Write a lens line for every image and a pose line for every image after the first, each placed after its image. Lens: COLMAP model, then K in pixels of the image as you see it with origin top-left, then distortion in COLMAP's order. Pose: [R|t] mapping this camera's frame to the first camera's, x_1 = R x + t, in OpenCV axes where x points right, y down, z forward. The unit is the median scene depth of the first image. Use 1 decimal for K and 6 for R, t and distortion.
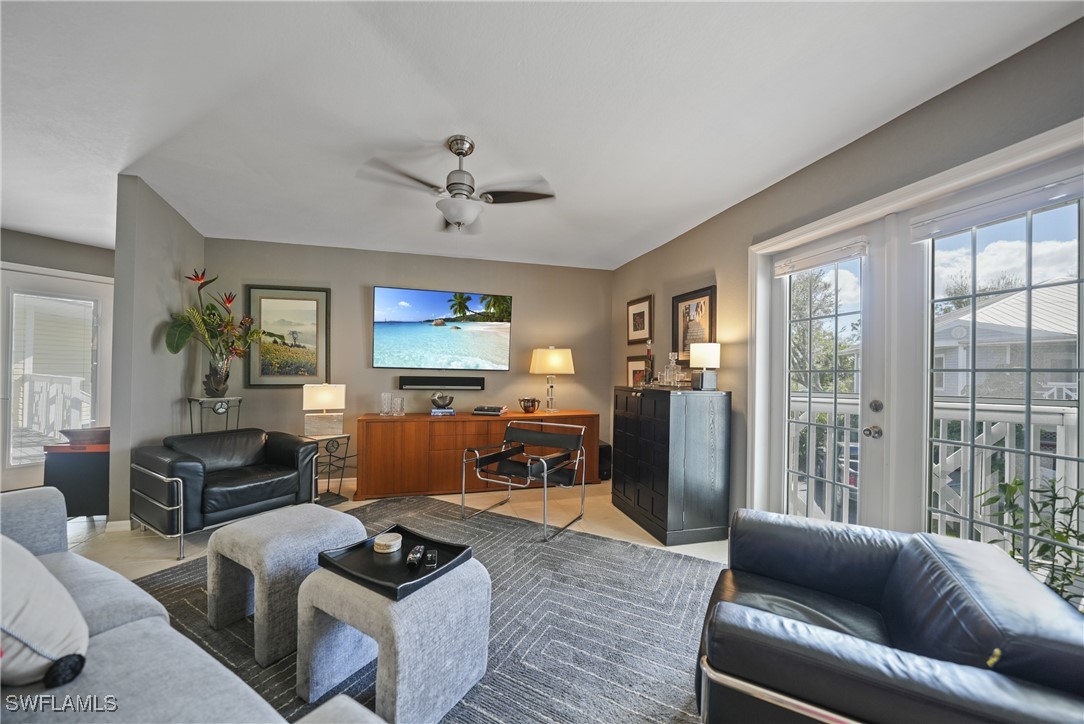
lens RADIAL K [[392.2, 0, 541.8], [0, 392.2, 370.1], [0, 0, 1]] dist [0.000158, 0.000047]
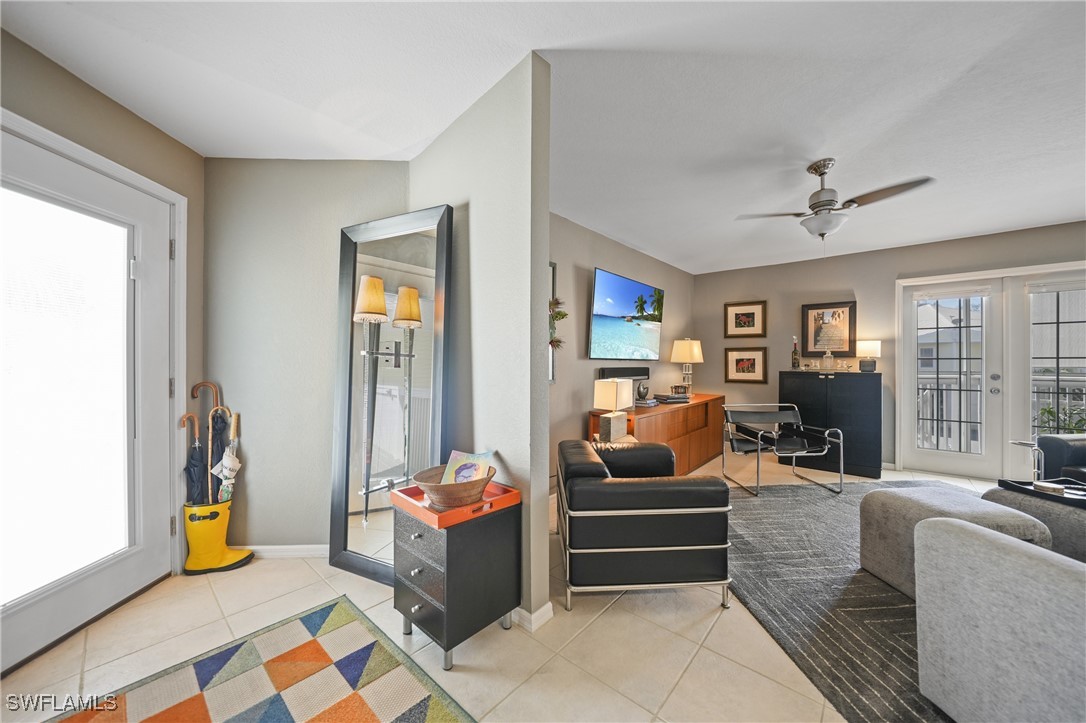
lens RADIAL K [[385.2, 0, 543.0], [0, 385.2, 361.5], [0, 0, 1]] dist [-0.008973, 0.000026]
pose [[0.838394, -0.014746, 0.544865, -1.018683], [0.007995, 0.999859, 0.014759, -0.014772], [-0.545005, -0.008018, 0.838394, 0.330006]]
